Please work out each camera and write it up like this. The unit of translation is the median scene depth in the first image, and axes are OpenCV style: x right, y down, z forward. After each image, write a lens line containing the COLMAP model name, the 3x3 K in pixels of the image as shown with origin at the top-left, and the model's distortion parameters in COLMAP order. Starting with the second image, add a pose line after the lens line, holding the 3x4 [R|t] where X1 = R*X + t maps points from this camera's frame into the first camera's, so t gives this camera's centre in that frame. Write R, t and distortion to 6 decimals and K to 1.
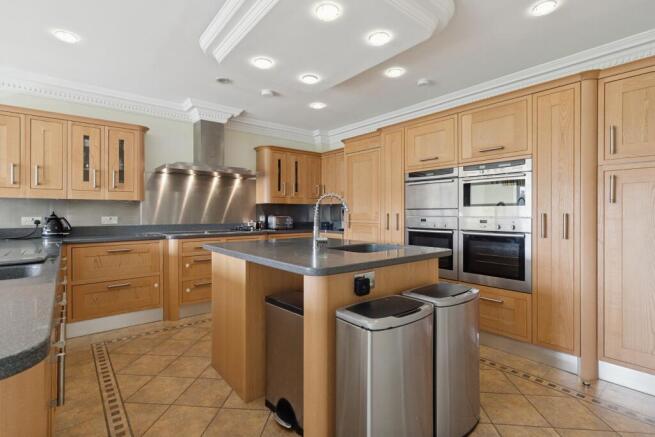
lens RADIAL K [[314.5, 0, 327.4], [0, 314.5, 214.6], [0, 0, 1]] dist [0.003694, 0.000412]
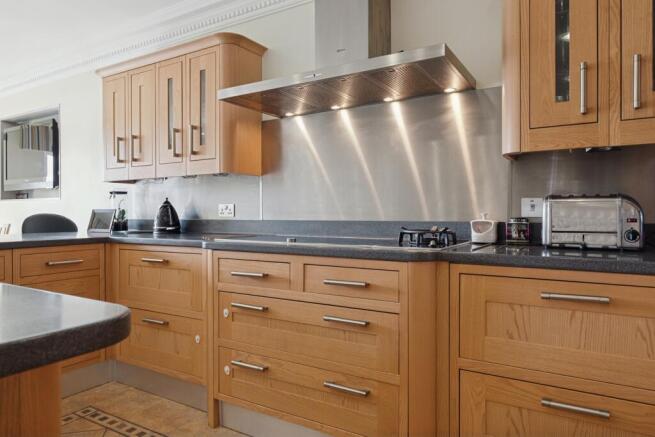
lens RADIAL K [[425.7, 0, 326.5], [0, 425.7, 215.3], [0, 0, 1]] dist [-0.003399, -0.000160]
pose [[0.323555, 0.006138, -0.946190, 0.186370], [-0.004518, 0.999978, 0.004942, 0.029798], [0.946199, 0.002676, 0.323575, 1.147809]]
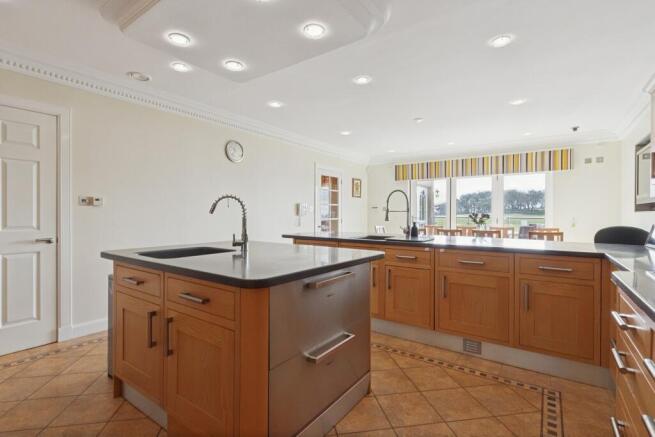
lens RADIAL K [[314.5, 0, 324.9], [0, 314.5, 215.7], [0, 0, 1]] dist [0.003694, 0.000412]
pose [[-0.966758, 0.000343, -0.255693, -0.022857], [-0.002736, 0.999928, 0.011686, -0.010743], [0.255679, 0.011997, -0.966687, 1.543624]]
